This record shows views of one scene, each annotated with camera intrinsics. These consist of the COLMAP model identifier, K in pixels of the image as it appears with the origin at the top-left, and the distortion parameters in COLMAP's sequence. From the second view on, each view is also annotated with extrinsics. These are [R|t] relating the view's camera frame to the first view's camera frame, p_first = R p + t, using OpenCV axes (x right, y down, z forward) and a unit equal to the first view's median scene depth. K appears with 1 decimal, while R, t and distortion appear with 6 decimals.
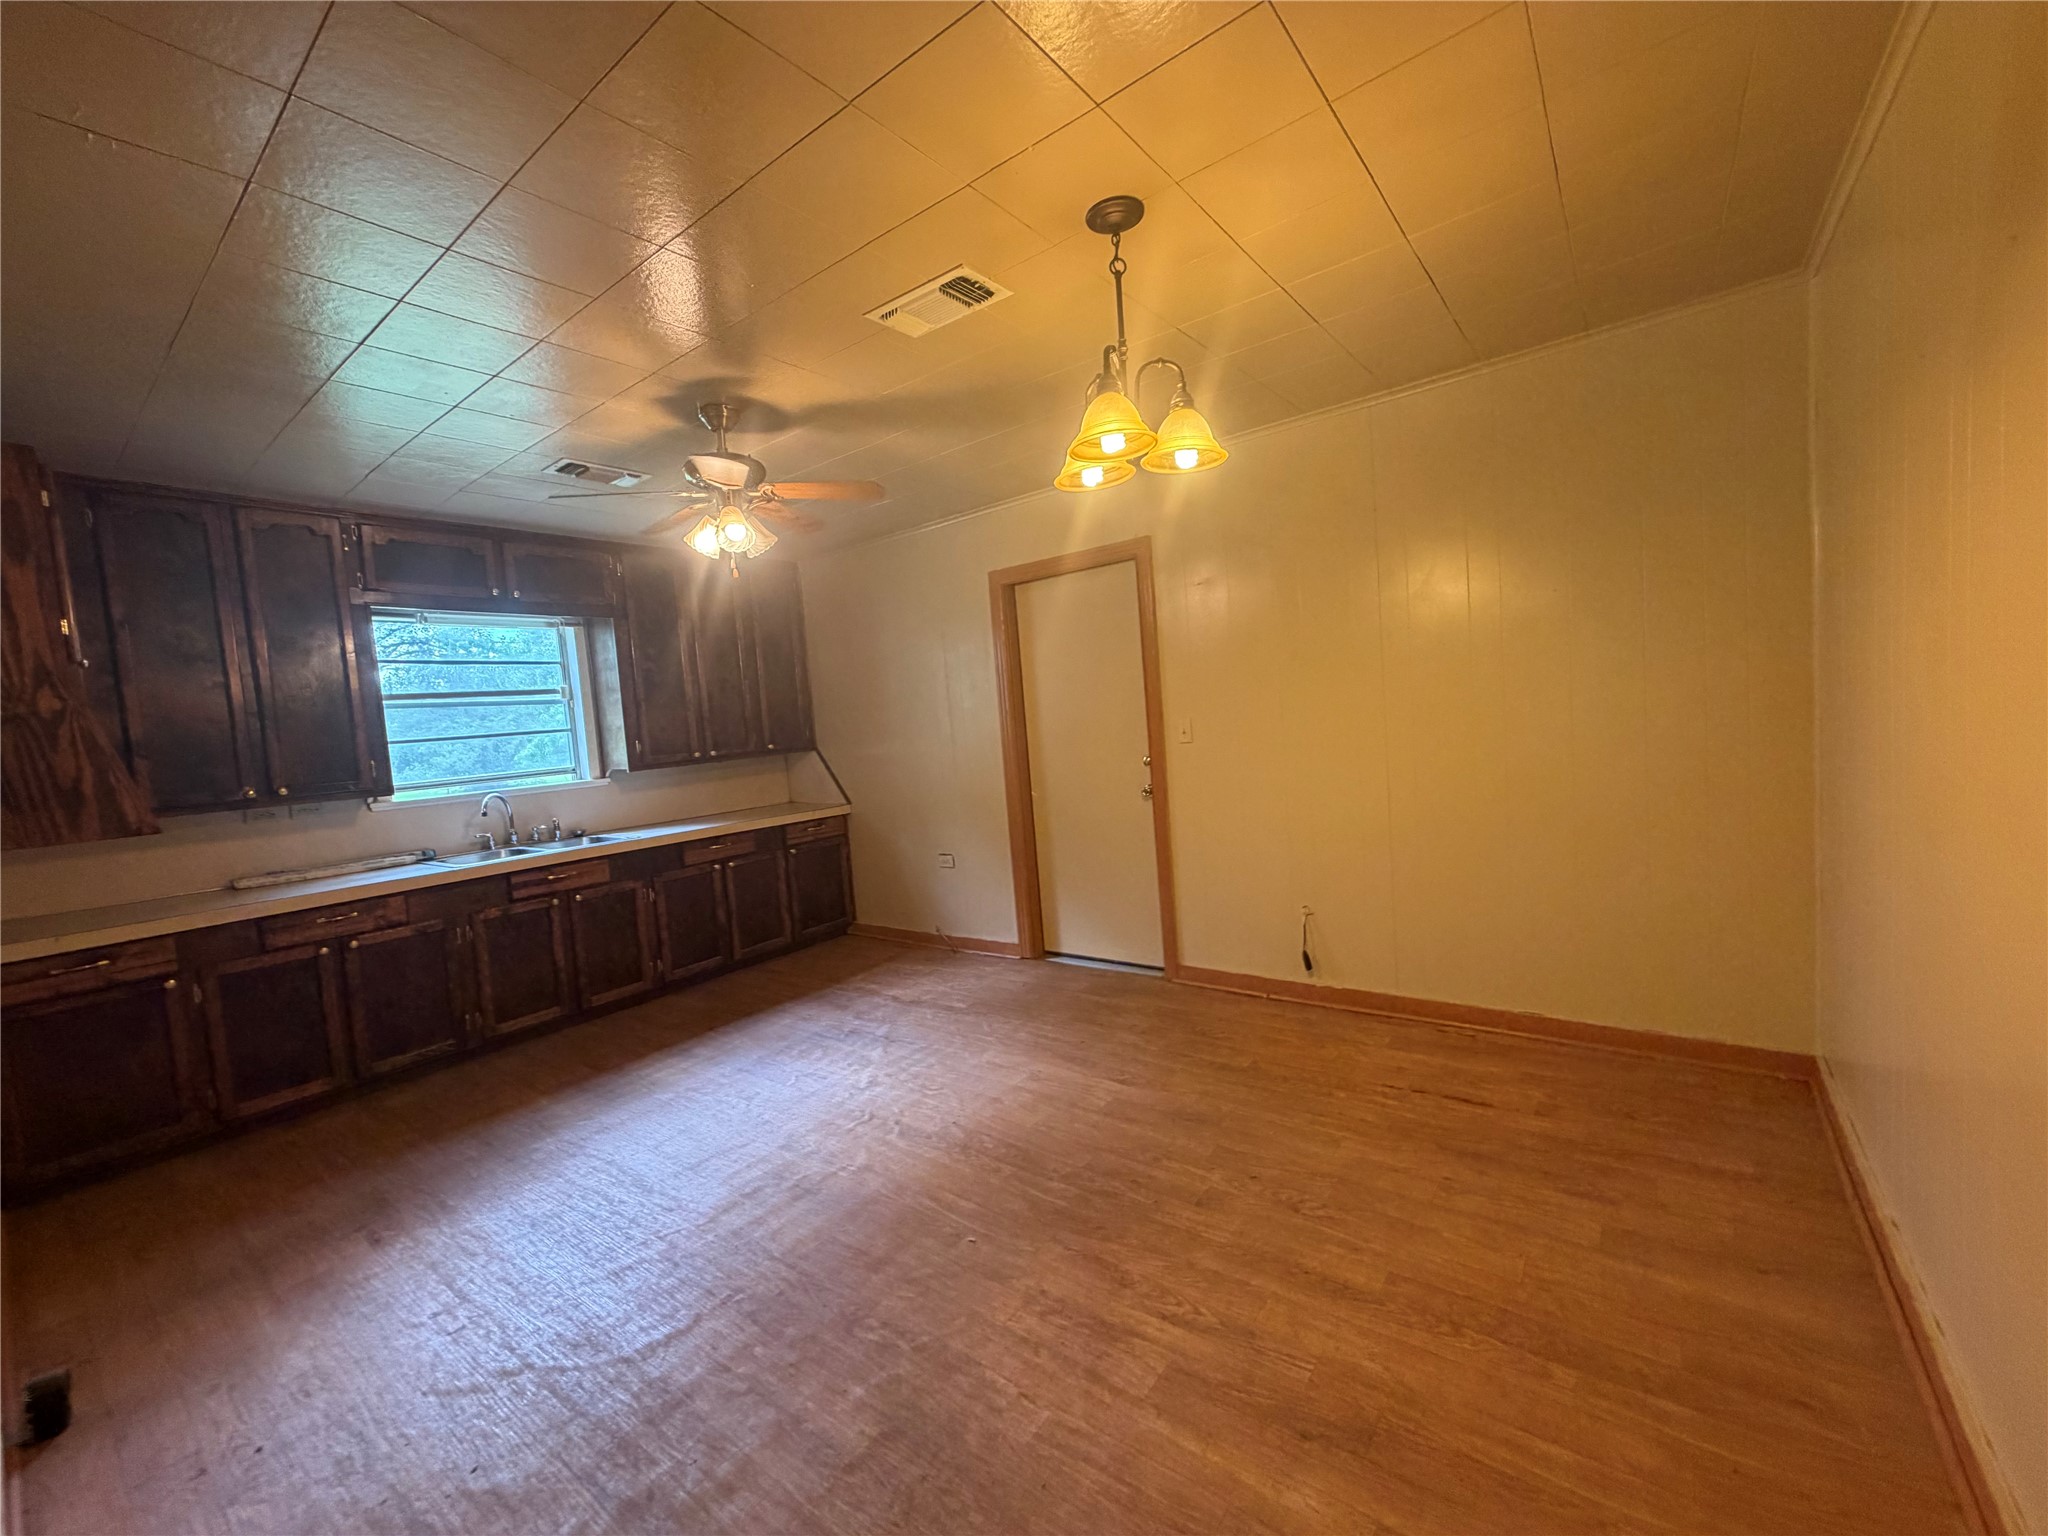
lens RADIAL K [[811.3, 0, 1021.6], [0, 811.3, 765.9], [0, 0, 1]] dist [0.000261, 0.000344]
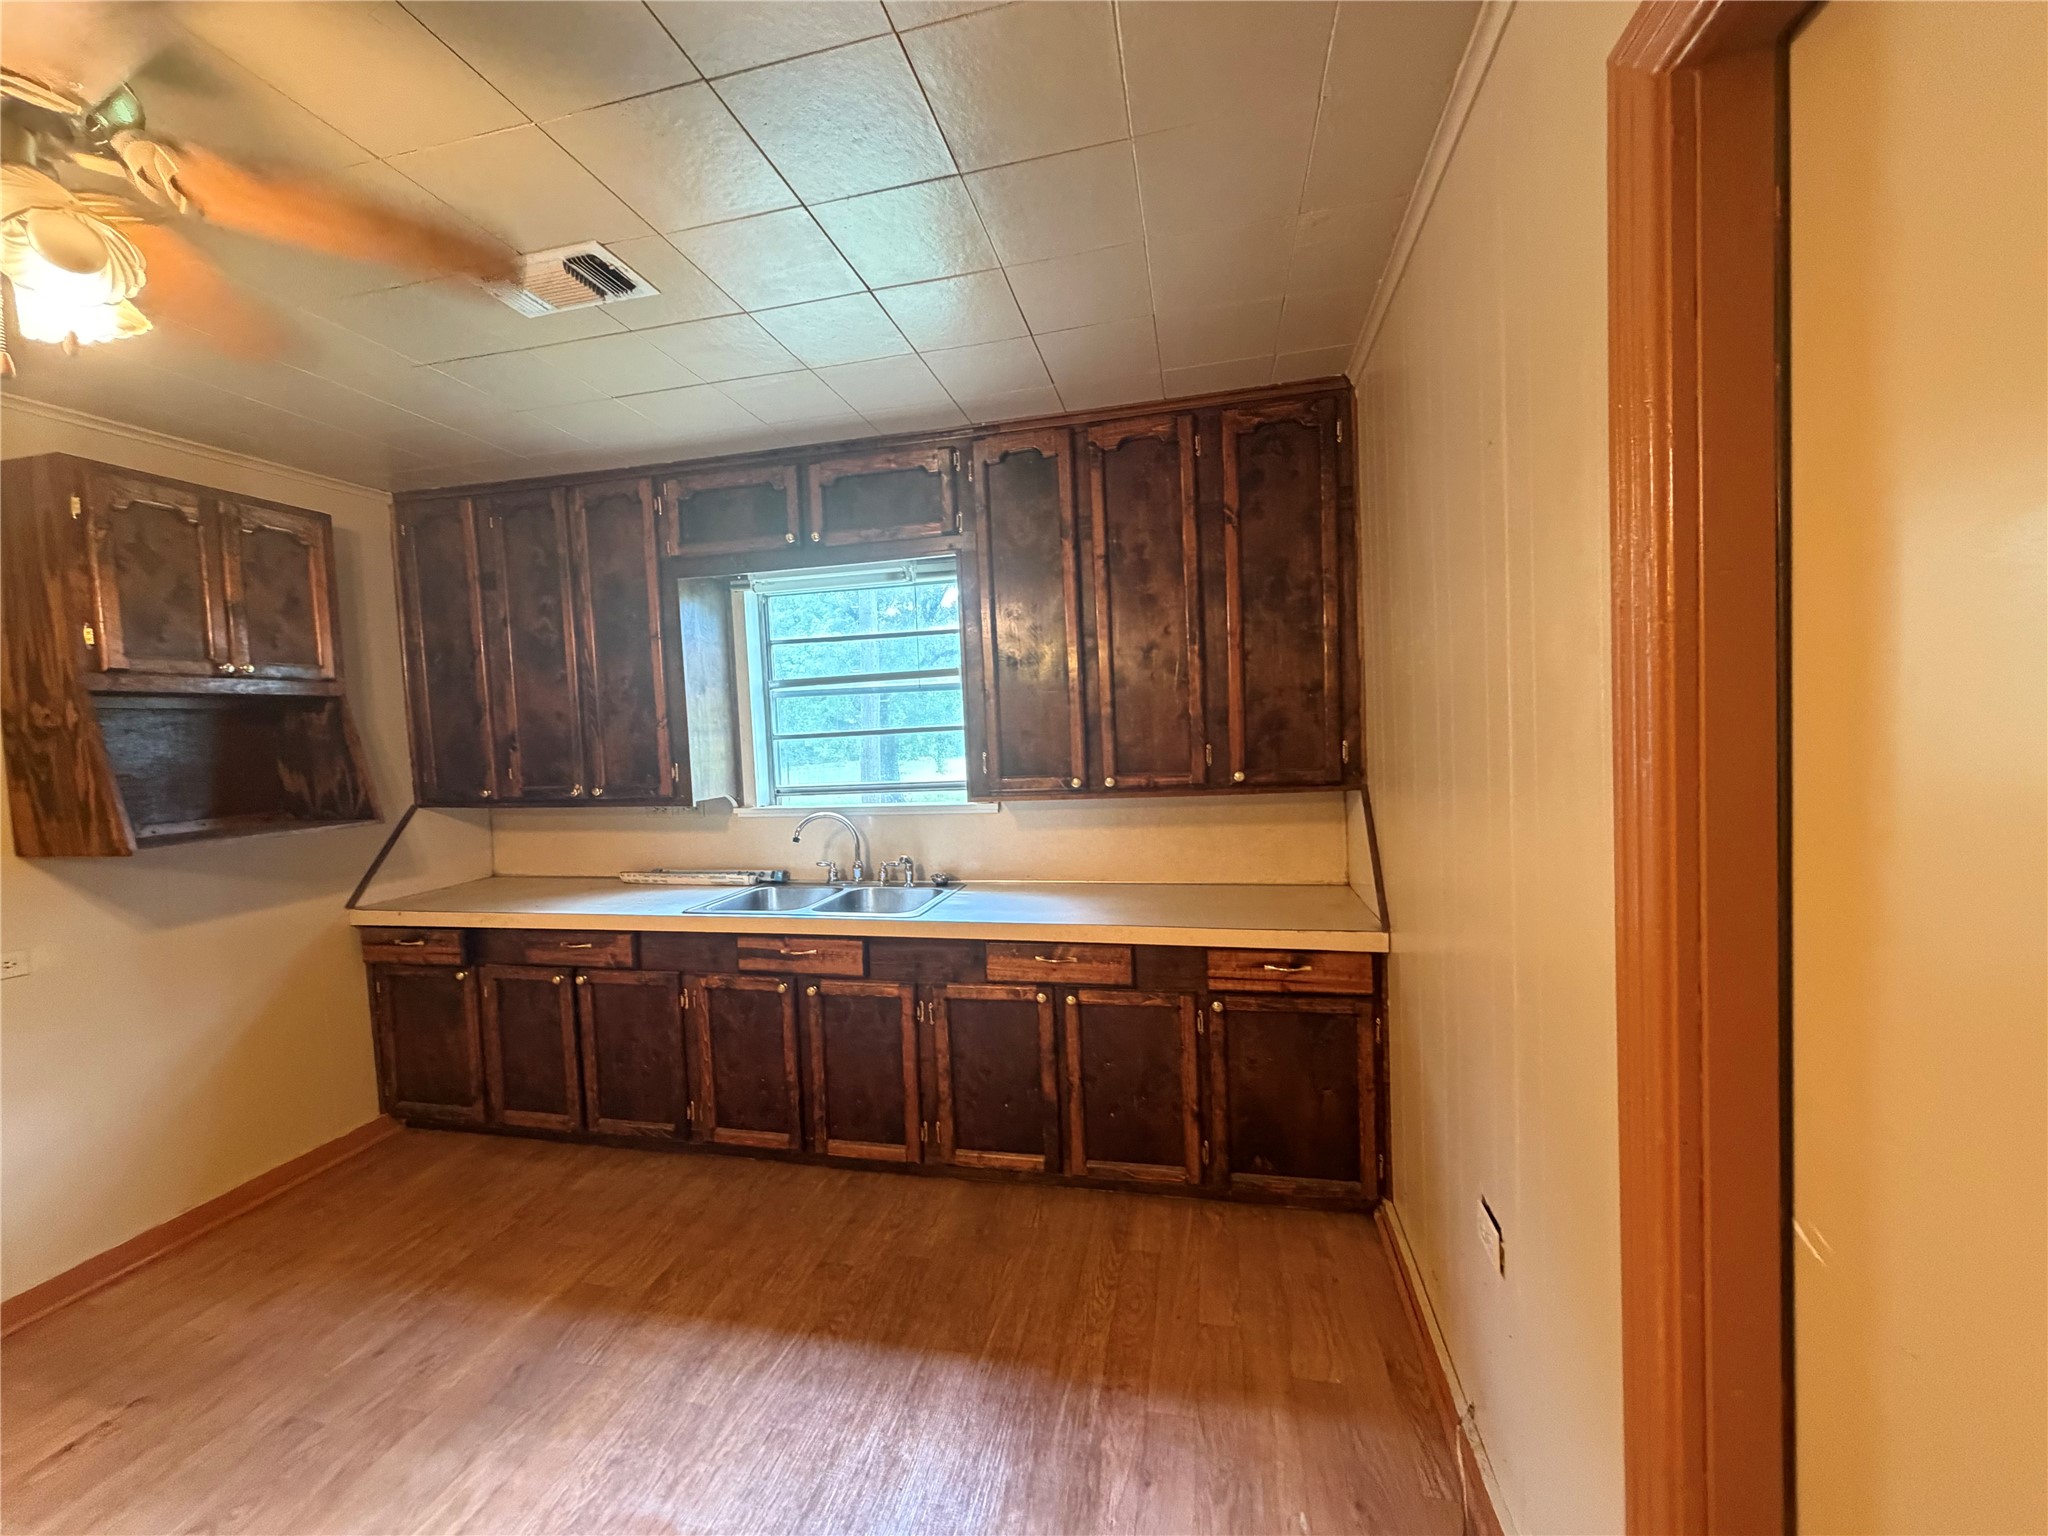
lens RADIAL K [[806.8, 0, 1024.0], [0, 806.8, 768.0], [0, 0, 1]] dist [-0.007089, 0.000120]
pose [[0.417424, 0.099139, -0.903288, 0.128575], [-0.049818, 0.995033, 0.086186, -0.106603], [0.907345, 0.009024, 0.420290, 1.133539]]
